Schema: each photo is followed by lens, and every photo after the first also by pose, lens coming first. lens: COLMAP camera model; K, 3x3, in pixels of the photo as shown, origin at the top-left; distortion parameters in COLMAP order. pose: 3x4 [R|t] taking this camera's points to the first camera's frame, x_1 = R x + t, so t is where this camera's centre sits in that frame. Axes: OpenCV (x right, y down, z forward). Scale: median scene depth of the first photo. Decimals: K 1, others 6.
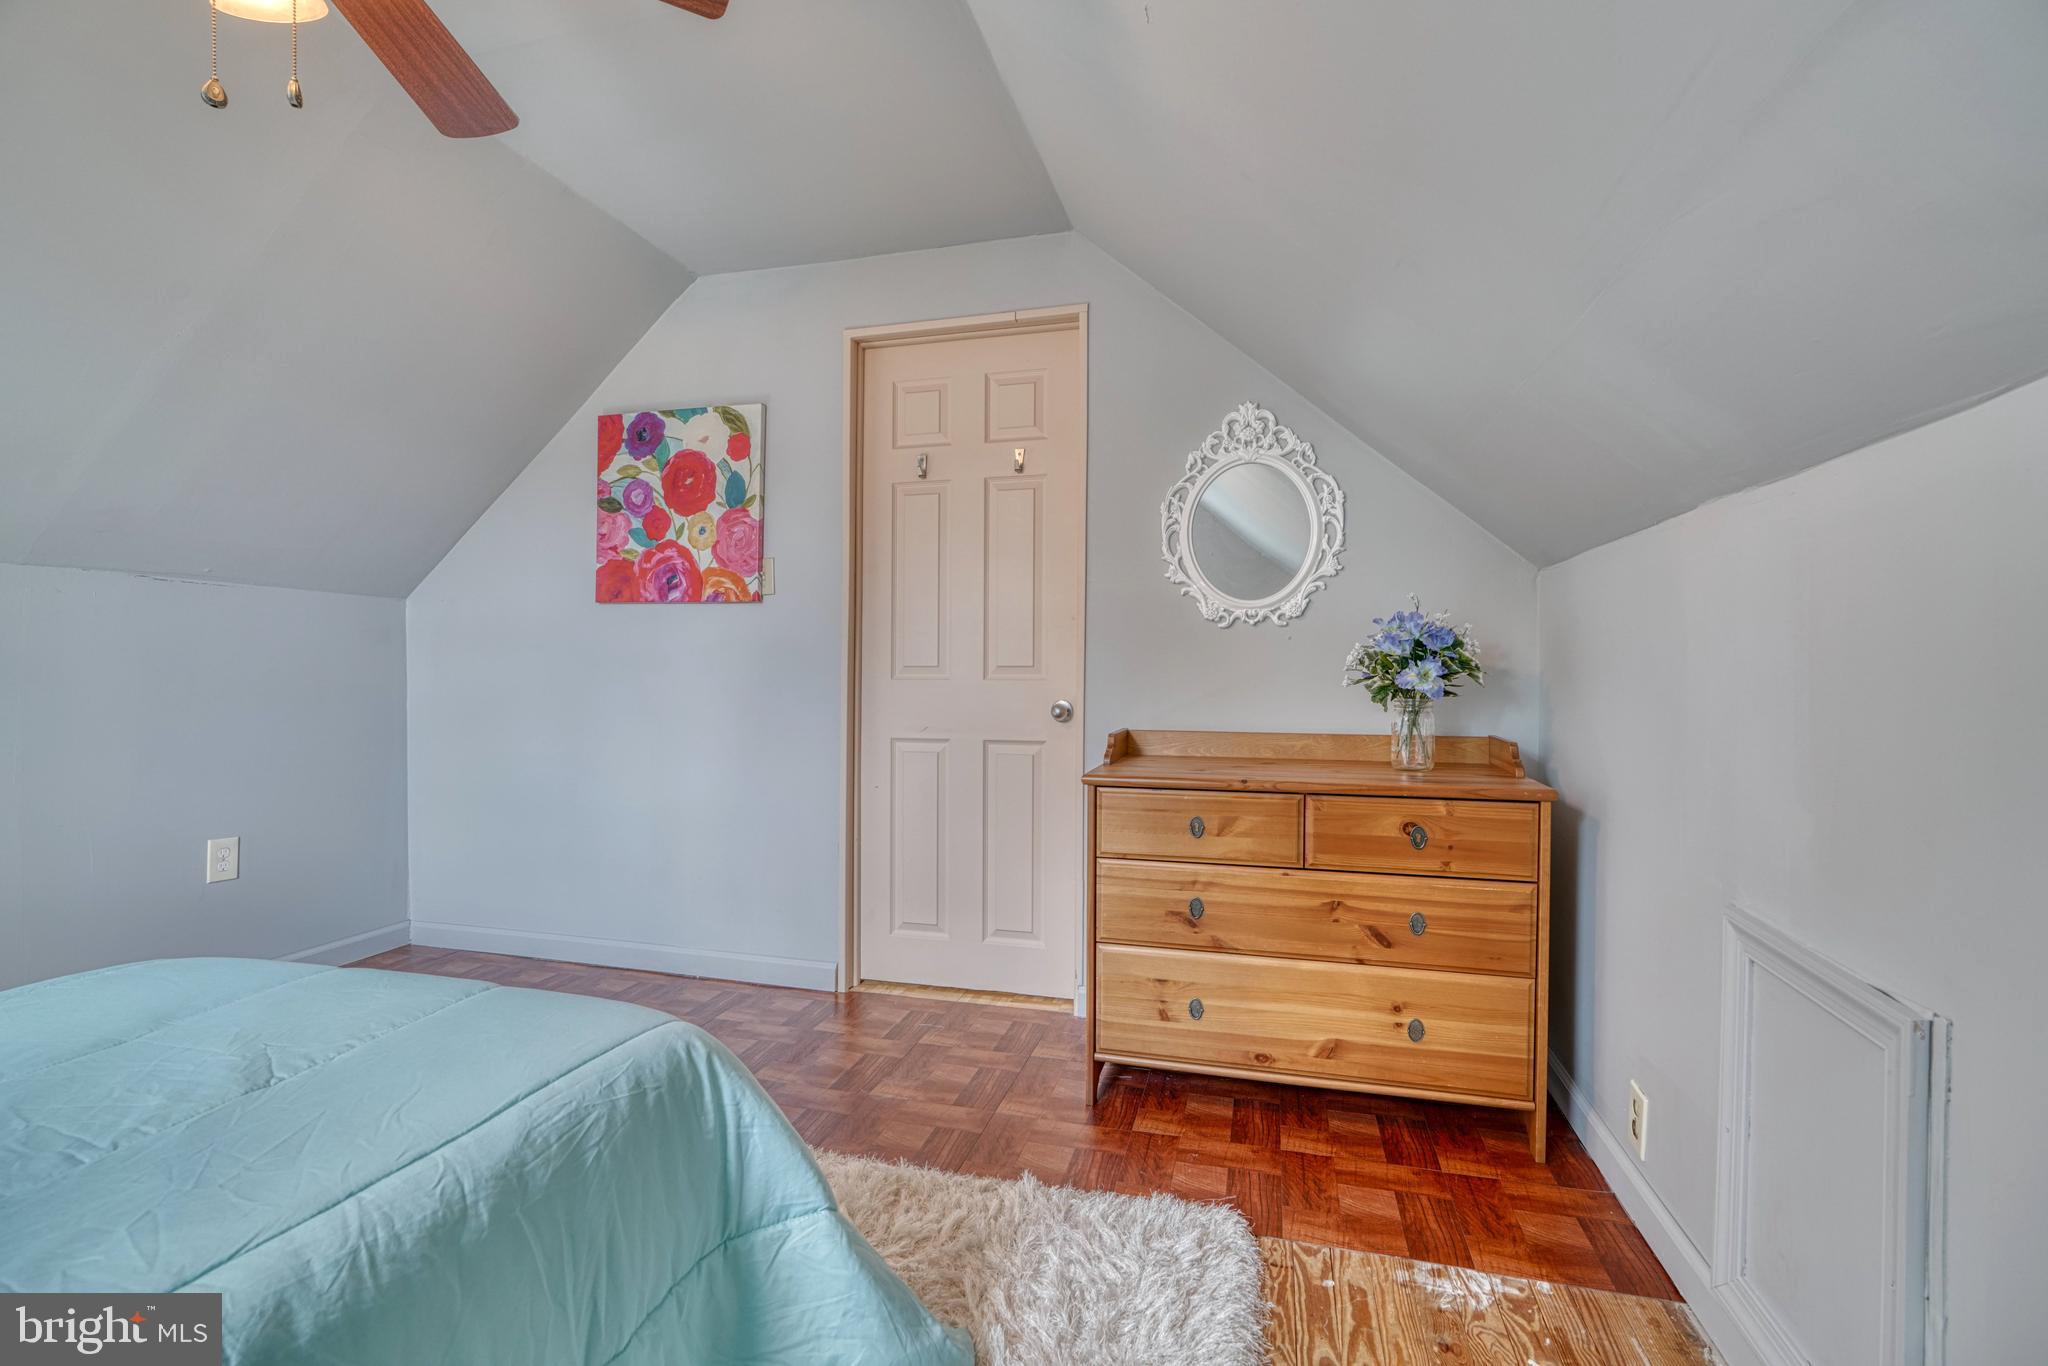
lens RADIAL K [[918.9, 0, 1021.2], [0, 918.9, 675.6], [0, 0, 1]] dist [-0.004978, 0.003057]
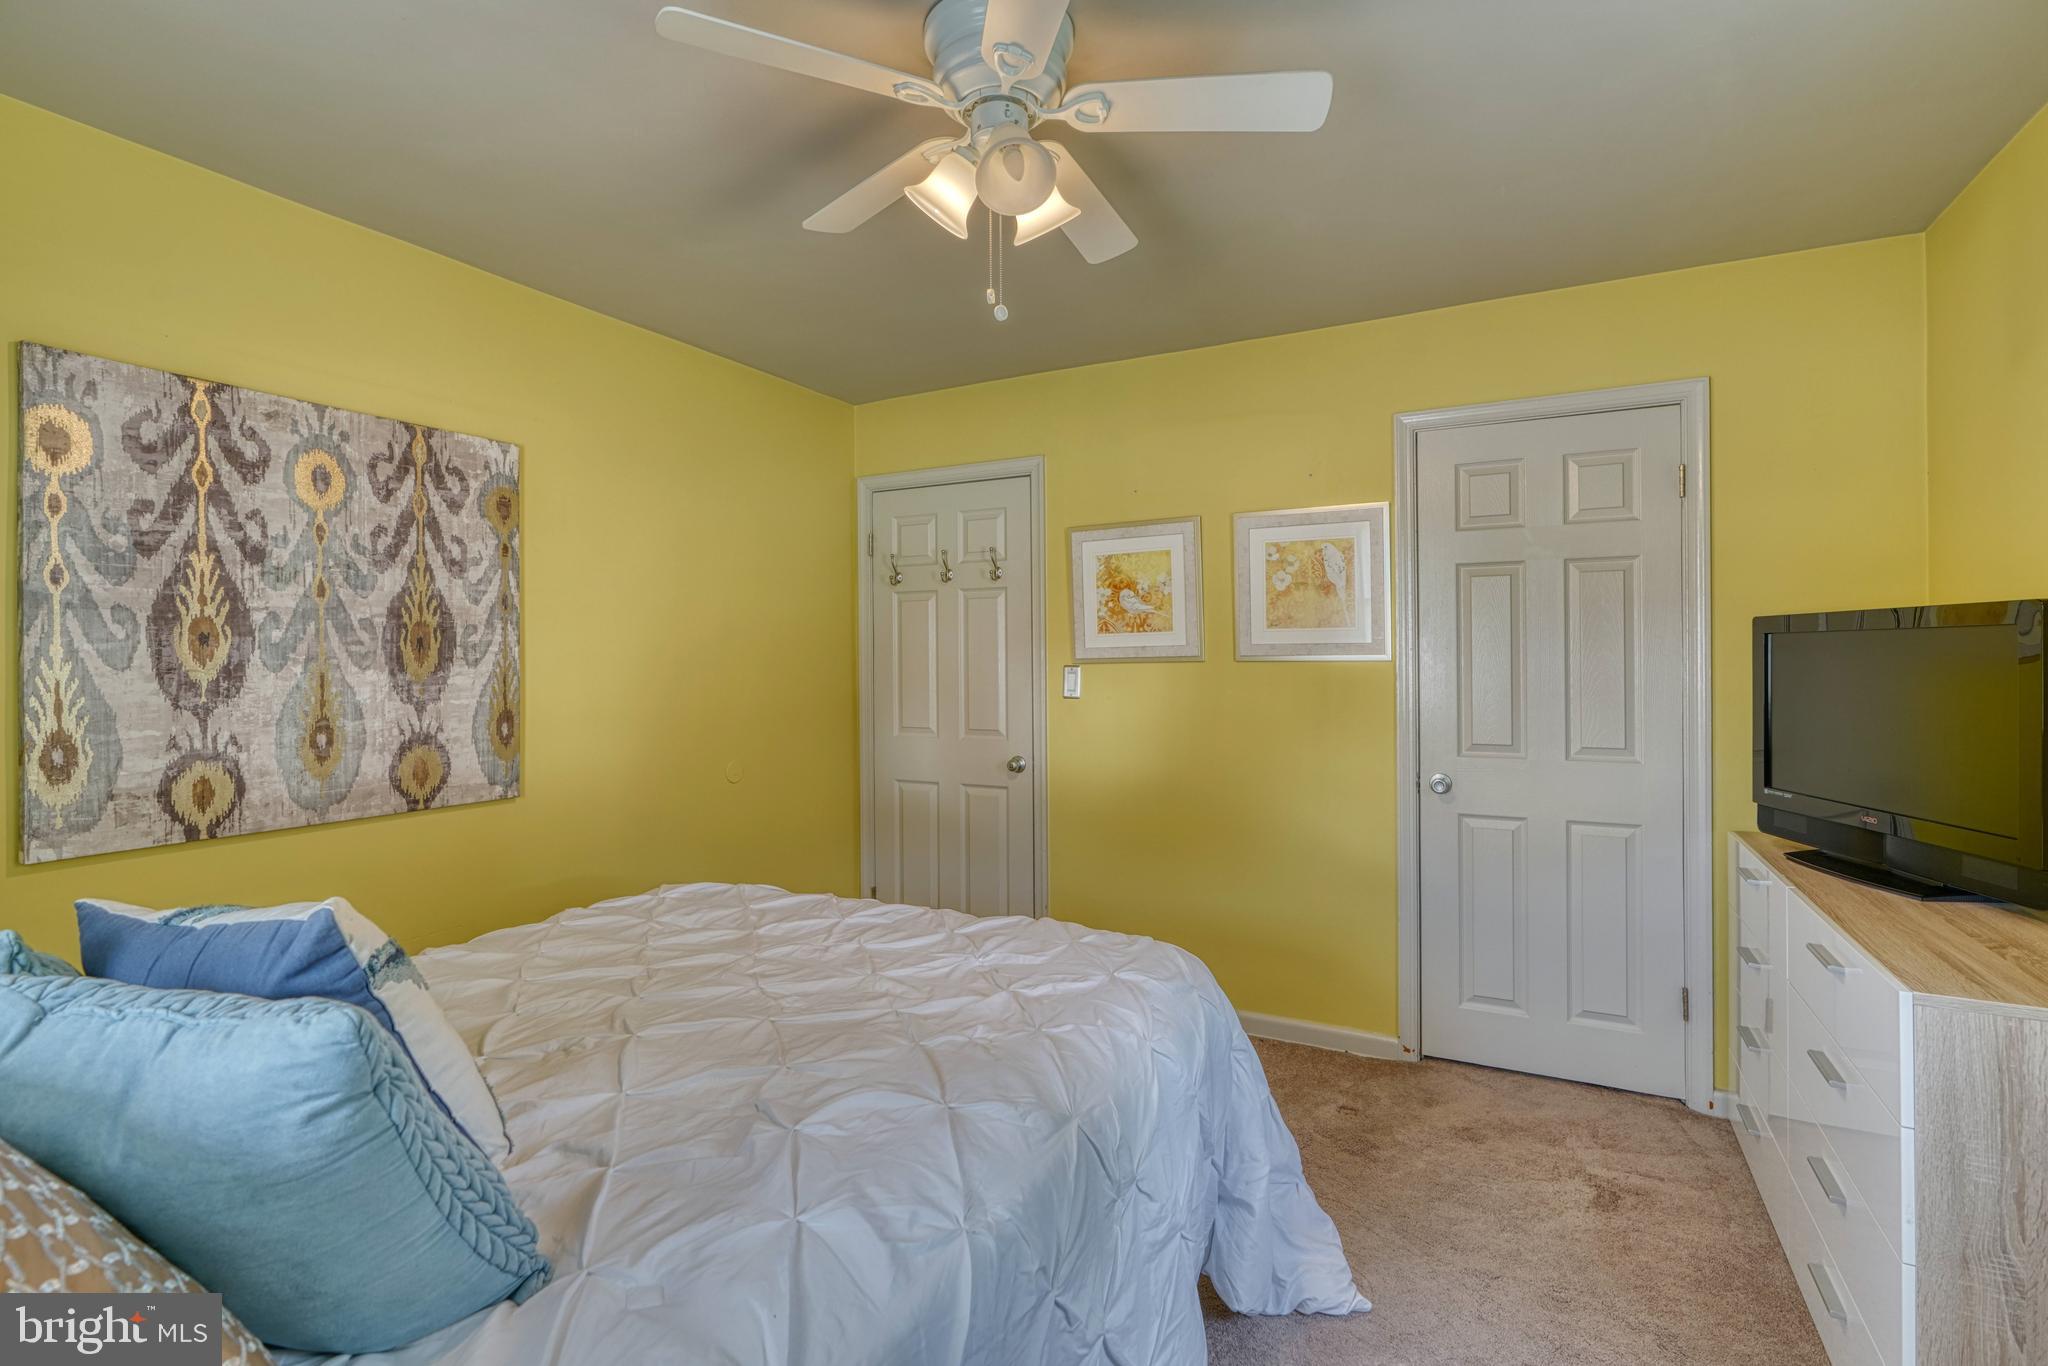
lens RADIAL K [[918.9, 0, 1028.3], [0, 918.9, 677.2], [0, 0, 1]] dist [-0.004978, 0.003057]
pose [[0.974285, -0.003971, -0.225283, -0.387261], [0.000431, 0.999876, -0.015762, -0.070797], [0.225317, 0.015260, 0.974166, -0.111541]]
